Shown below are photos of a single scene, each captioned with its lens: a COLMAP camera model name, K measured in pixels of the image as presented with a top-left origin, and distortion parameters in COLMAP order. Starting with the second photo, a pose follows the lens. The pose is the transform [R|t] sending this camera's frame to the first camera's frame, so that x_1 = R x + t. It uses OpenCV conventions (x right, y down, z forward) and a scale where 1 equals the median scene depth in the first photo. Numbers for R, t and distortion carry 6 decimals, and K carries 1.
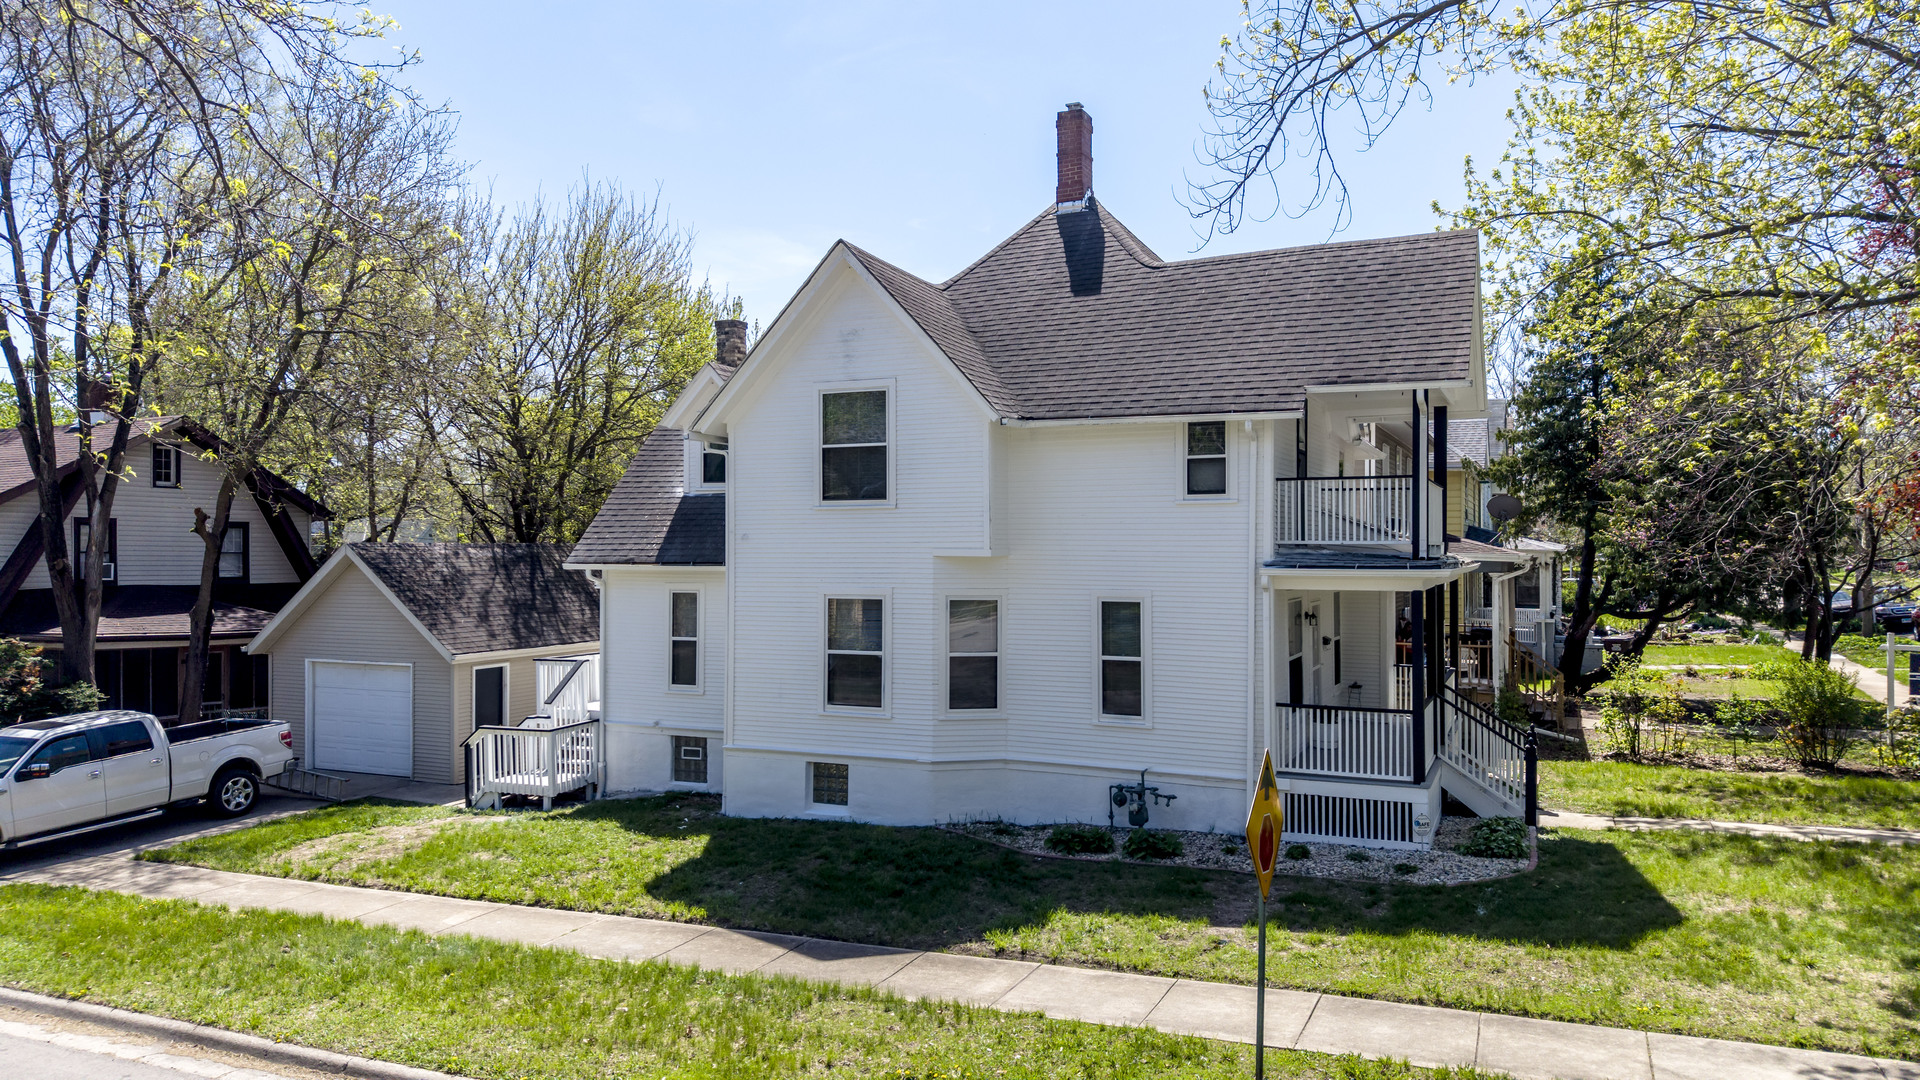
lens RADIAL K [[1312.0, 0, 966.0], [0, 1312.0, 498.4], [0, 0, 1]] dist [0.003986, -0.012223]
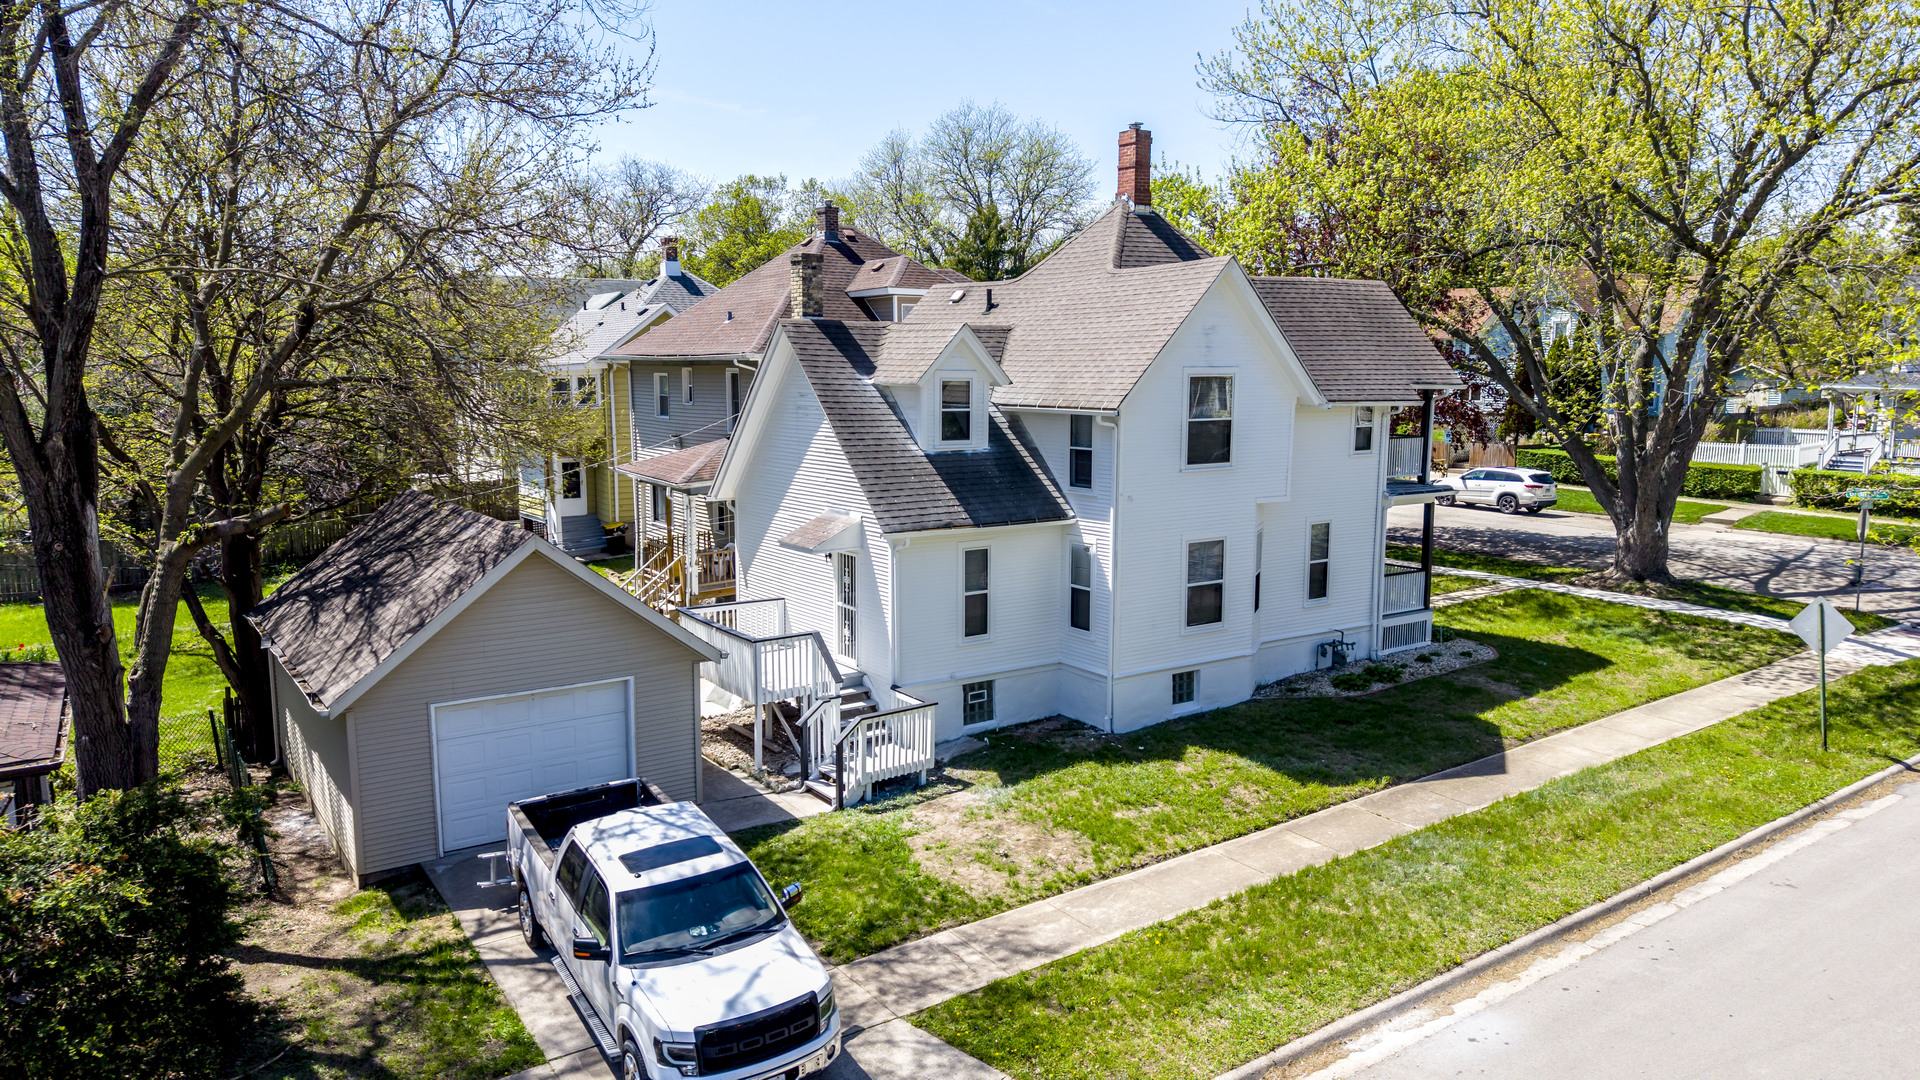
lens RADIAL K [[1312.0, 0, 946.7], [0, 1312.0, 539.6], [0, 0, 1]] dist [0.003986, -0.012223]
pose [[0.506261, -0.114764, 0.854710, -1.272122], [-0.038612, 0.987095, 0.155410, -0.110599], [-0.861515, -0.111680, 0.495297, 0.575725]]
